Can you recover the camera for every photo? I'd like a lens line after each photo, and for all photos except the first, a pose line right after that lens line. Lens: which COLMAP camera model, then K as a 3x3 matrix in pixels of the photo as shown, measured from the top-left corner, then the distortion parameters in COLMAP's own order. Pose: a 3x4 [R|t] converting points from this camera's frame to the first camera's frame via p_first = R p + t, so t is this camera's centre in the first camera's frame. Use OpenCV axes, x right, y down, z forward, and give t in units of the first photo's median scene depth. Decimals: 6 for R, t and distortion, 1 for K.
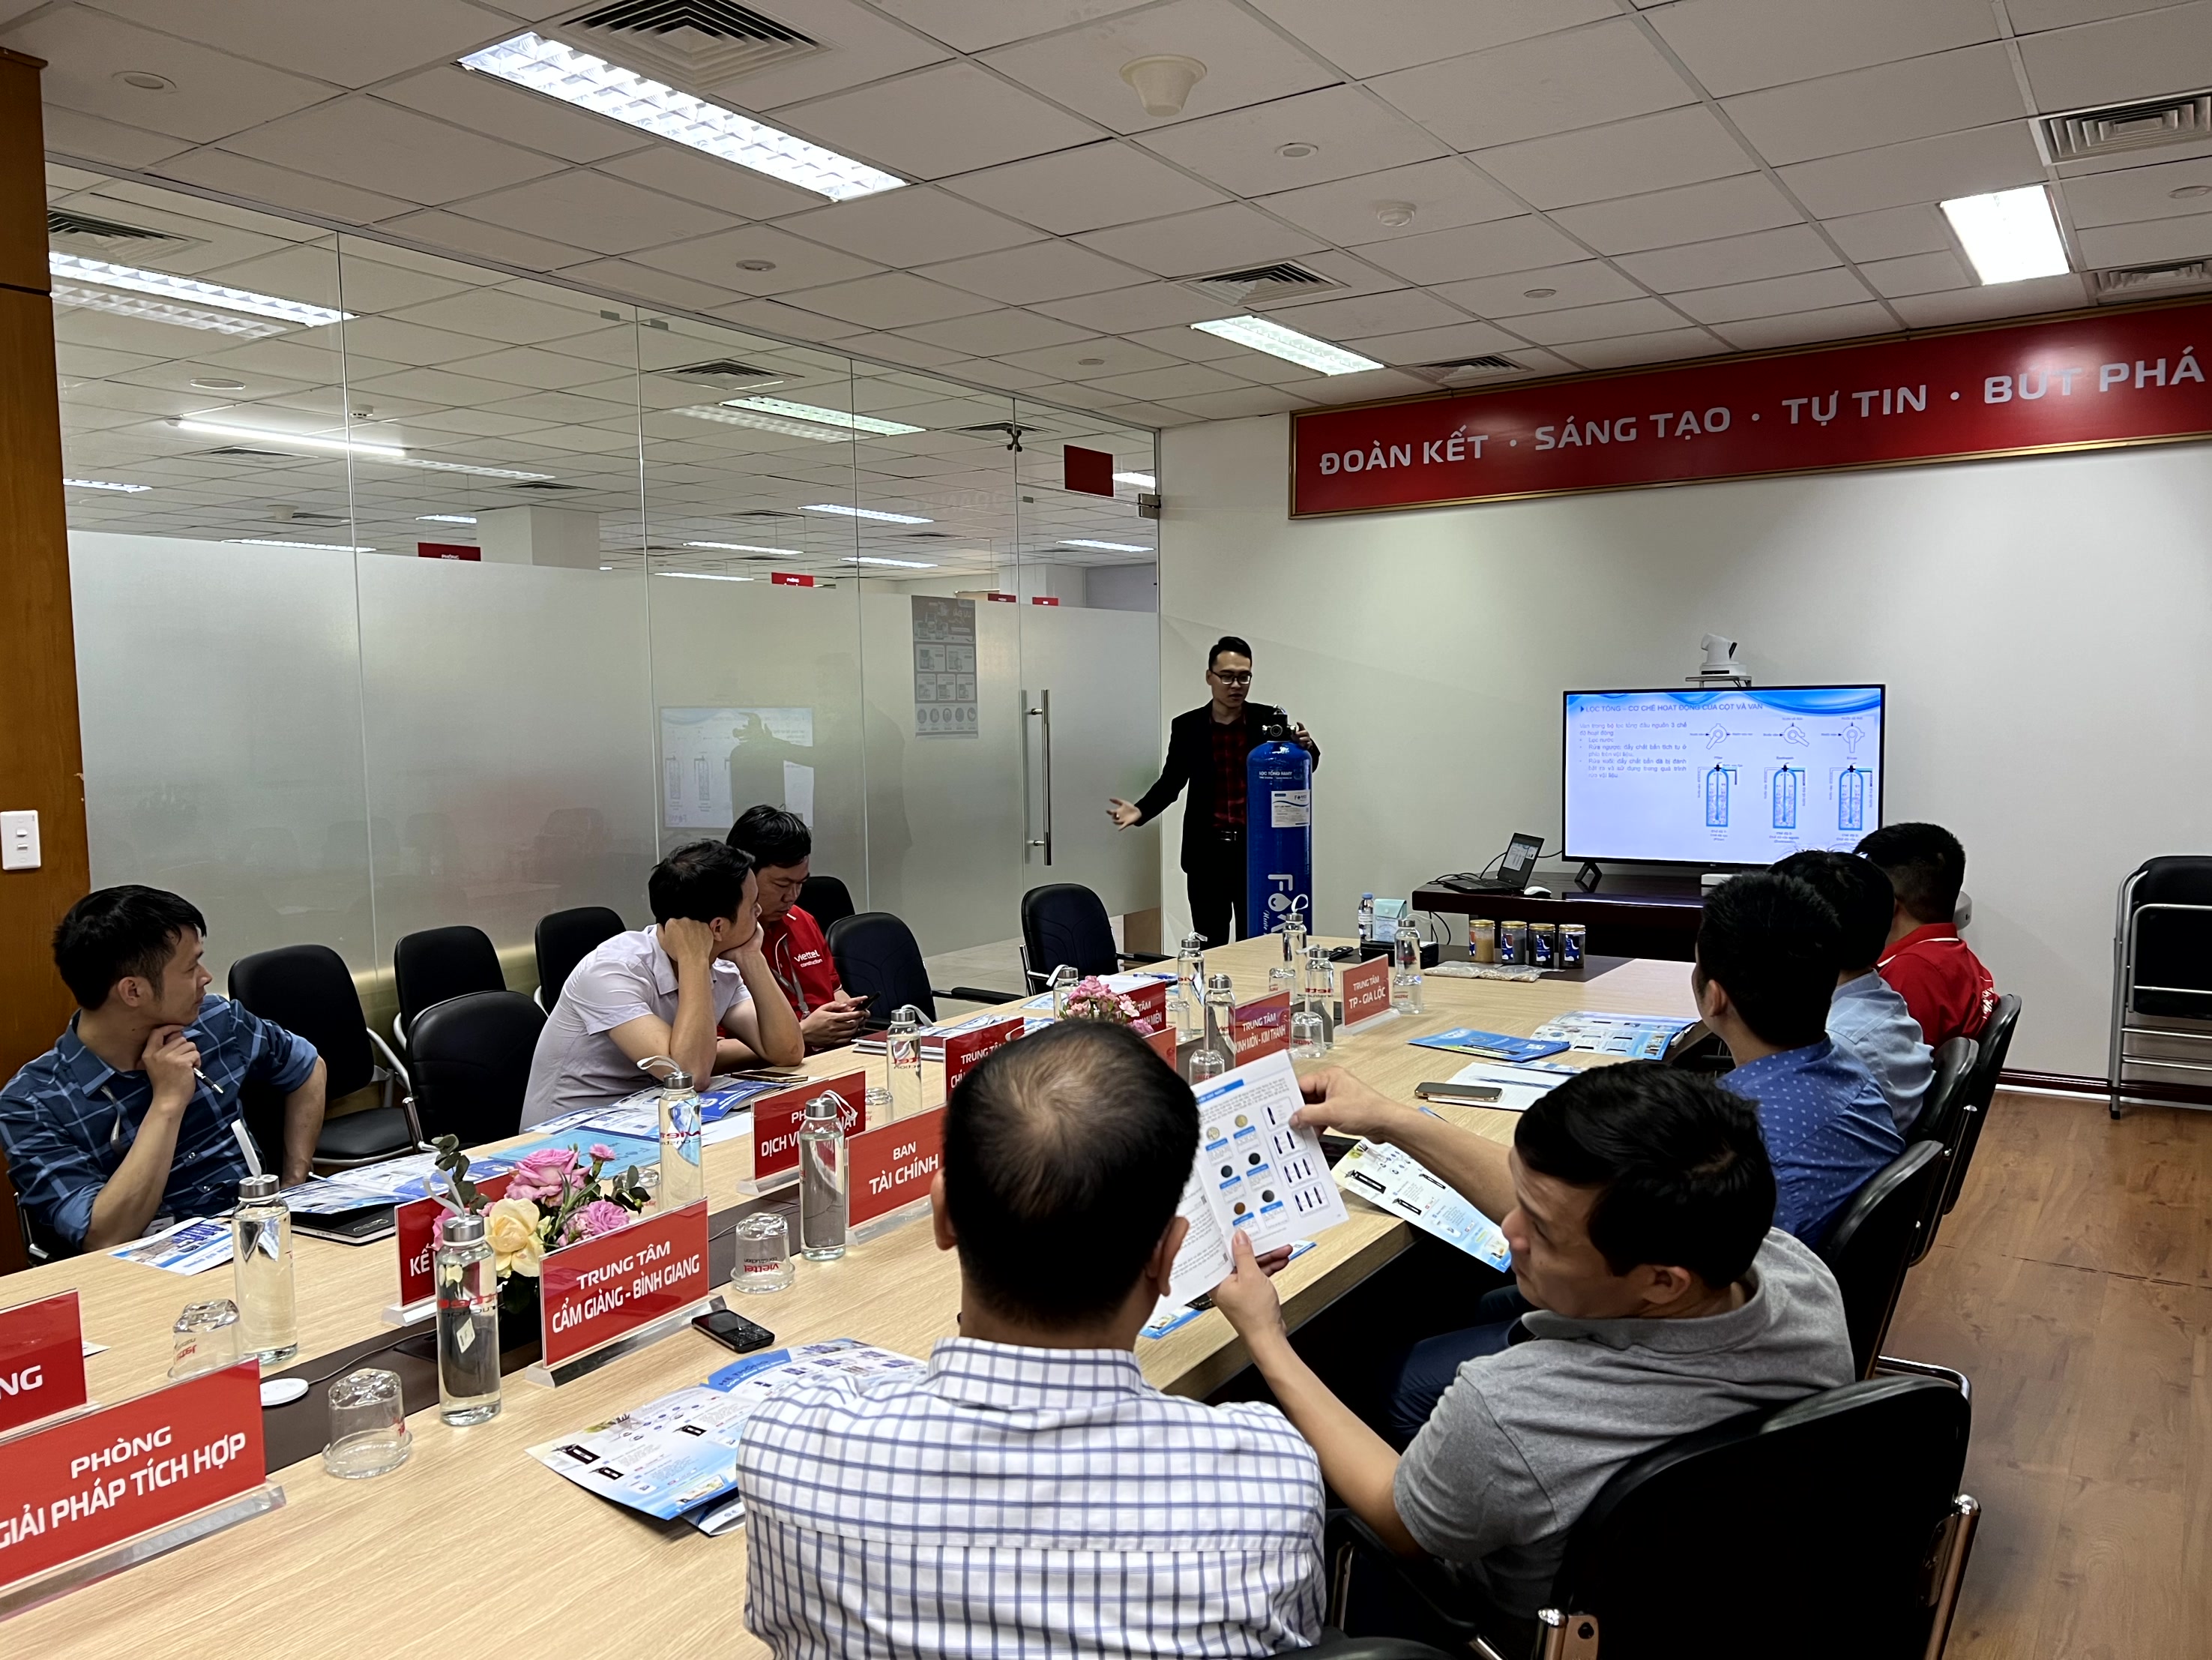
lens RADIAL K [[1661.9, 0, 1103.7], [0, 1661.9, 835.4], [0, 0, 1]] dist [0.061943, -0.068968]
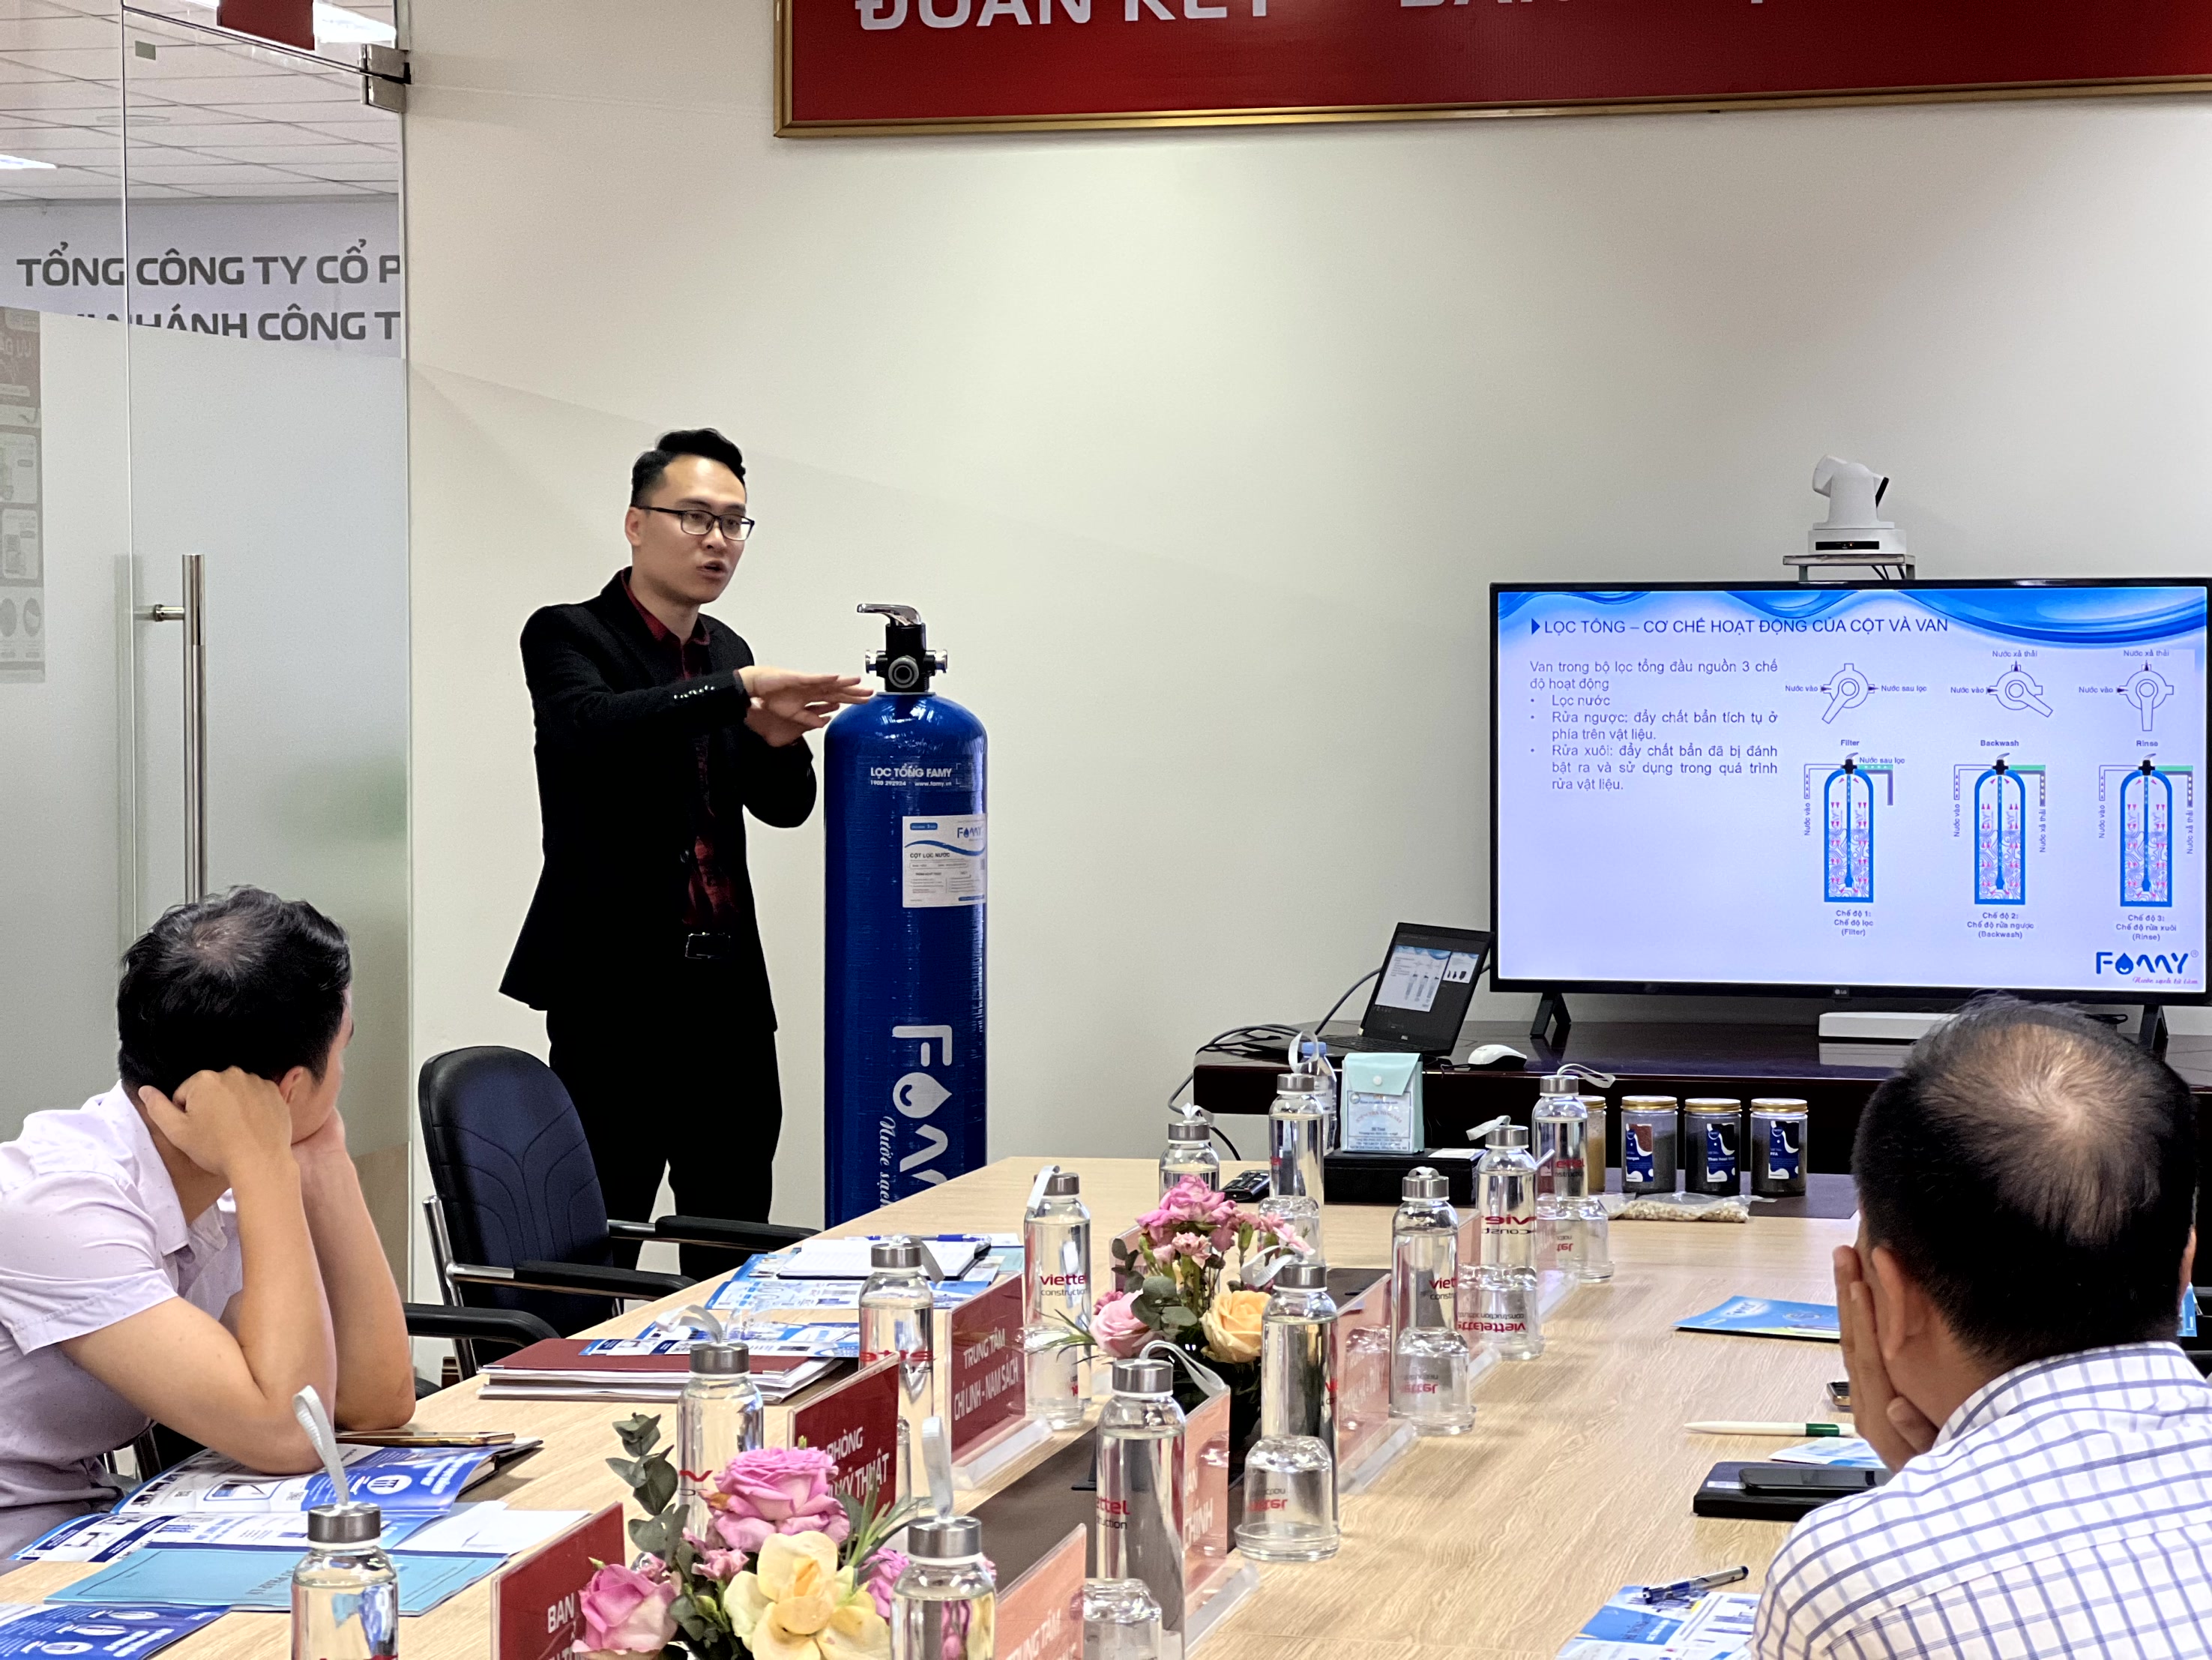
lens RADIAL K [[4938.5, 0, 1146.2], [0, 4938.5, 783.4], [0, 0, 1]] dist [0.205953, 0.000000]
pose [[0.940800, 0.001069, 0.338961, -0.286937], [0.015072, 0.998874, -0.044985, 0.022826], [-0.338628, 0.047431, 0.939724, -0.169208]]
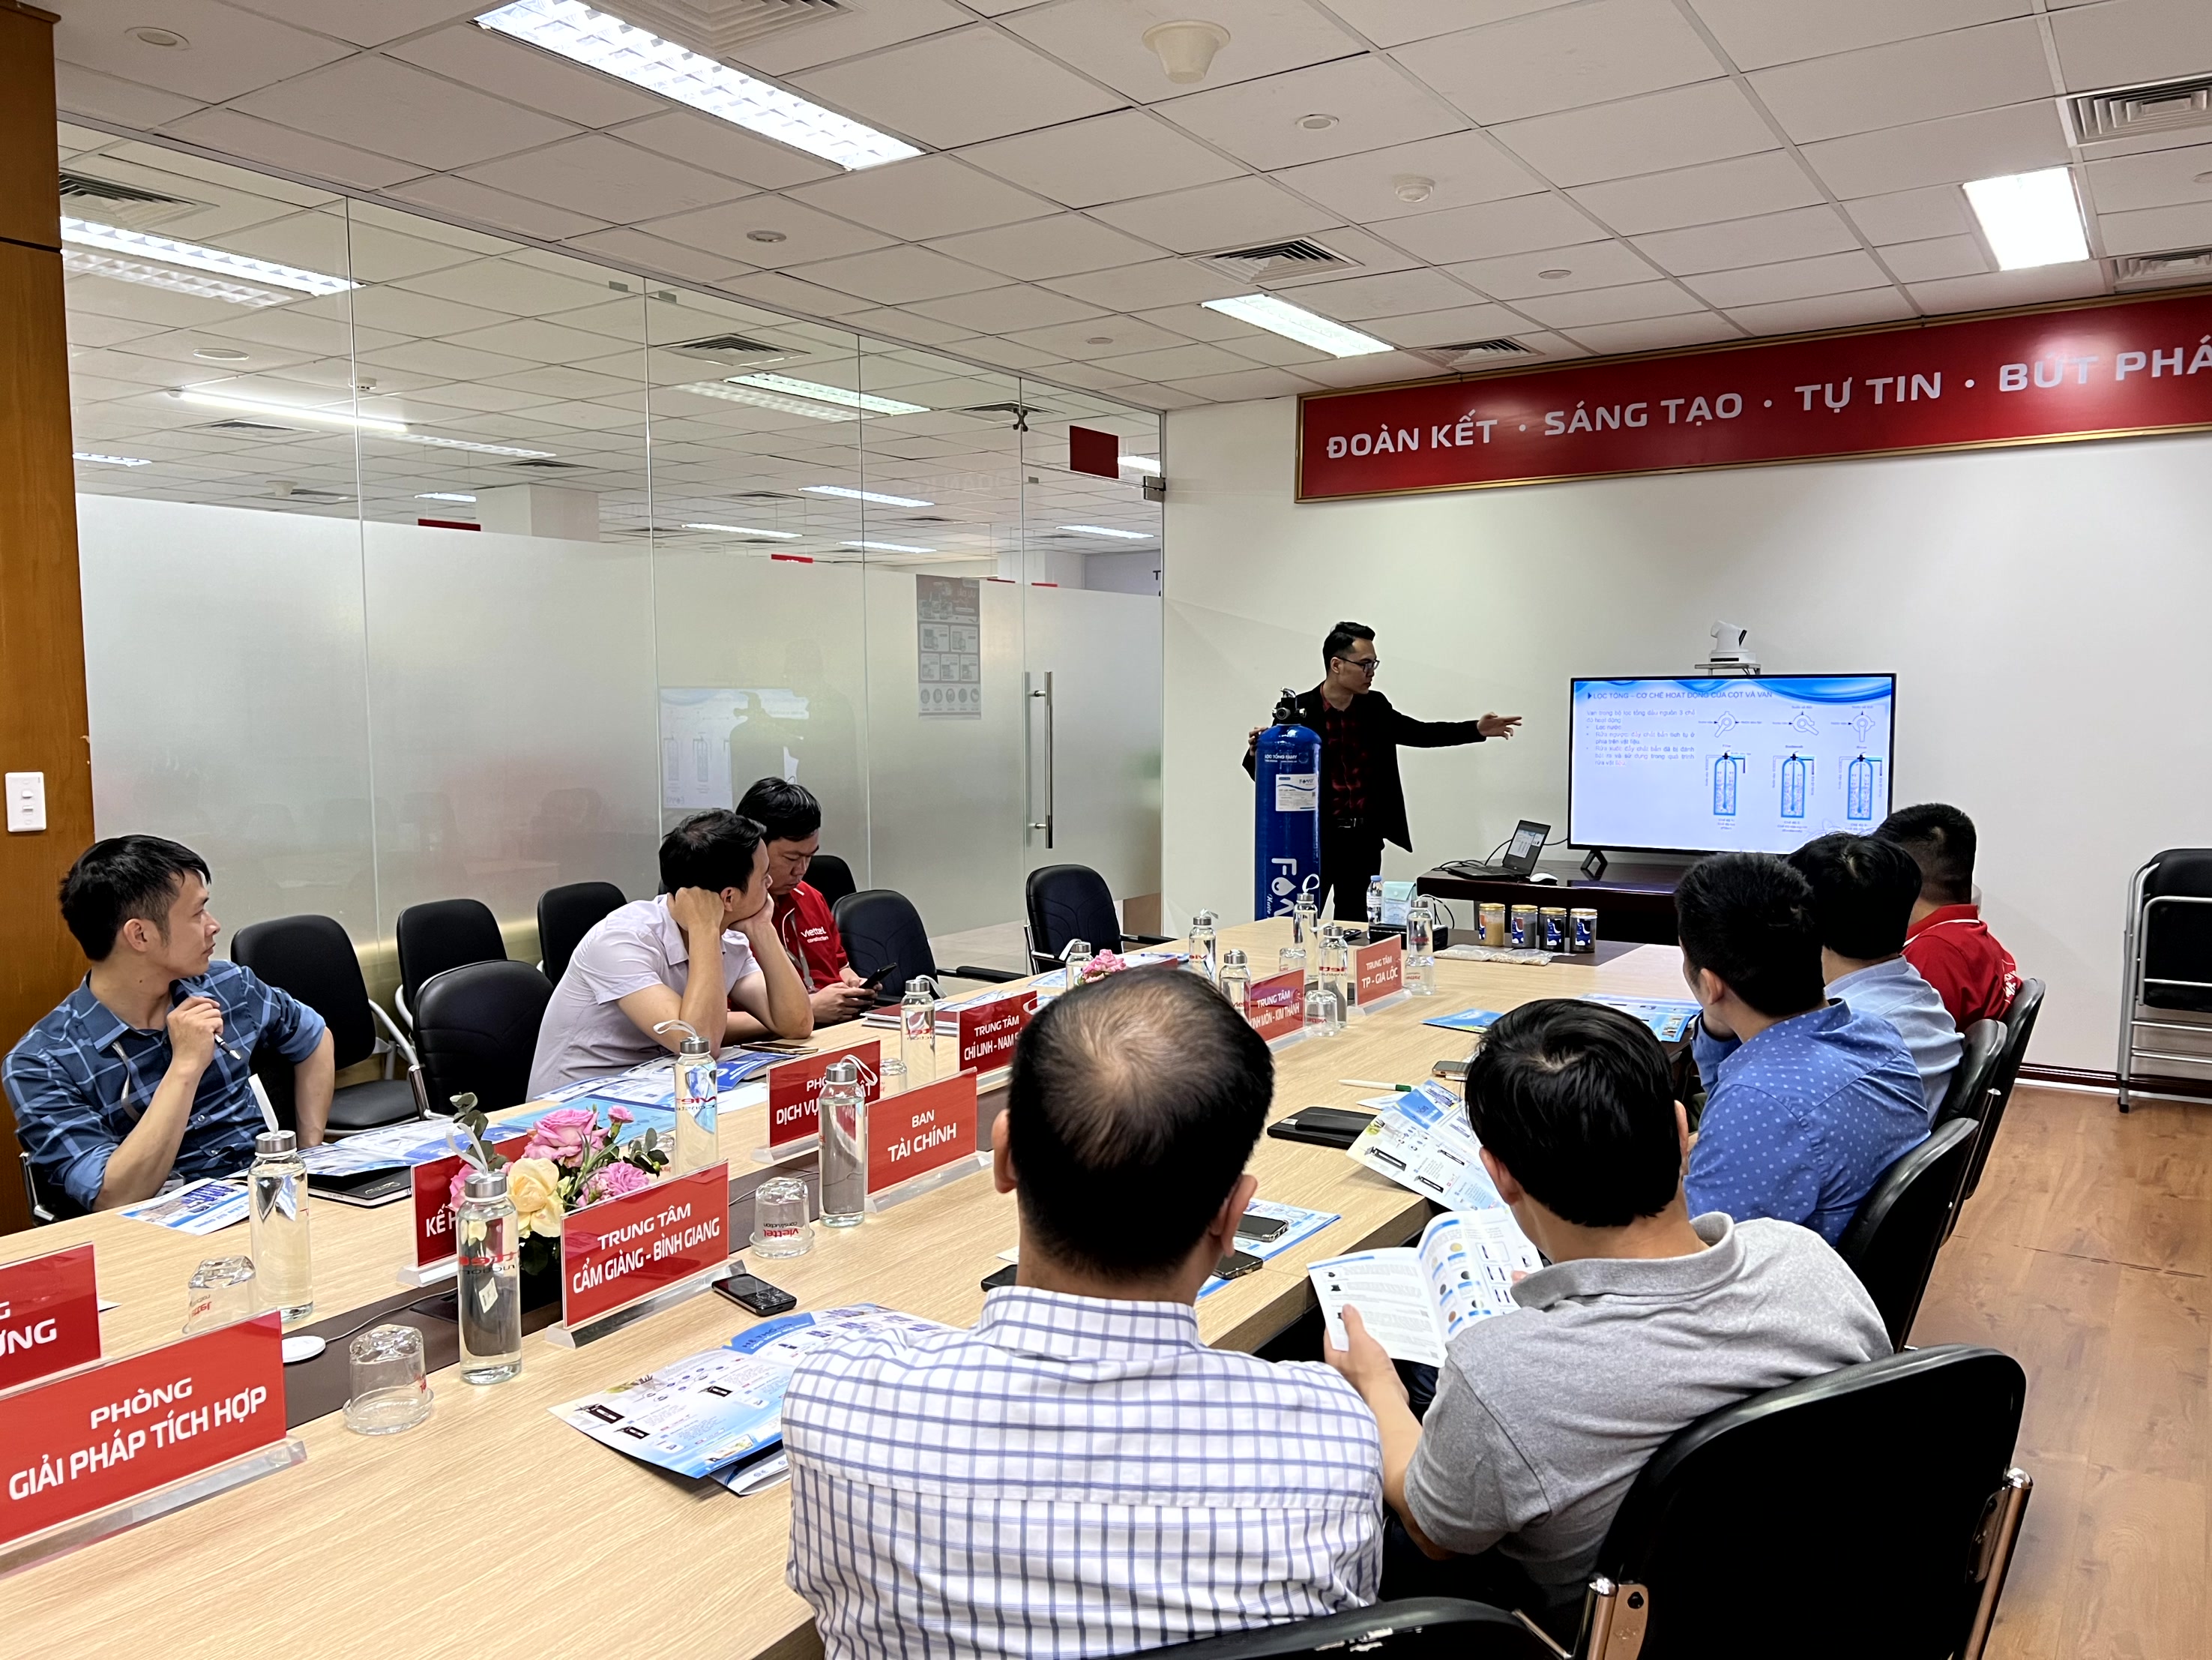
lens RADIAL K [[1661.9, 0, 1093.4], [0, 1661.9, 830.3], [0, 0, 1]] dist [0.061943, -0.068968]
pose [[0.999944, 0.010607, -0.000588, -0.009157], [-0.010606, 0.999942, 0.001998, 0.006923], [0.000609, -0.001992, 0.999998, 0.006362]]
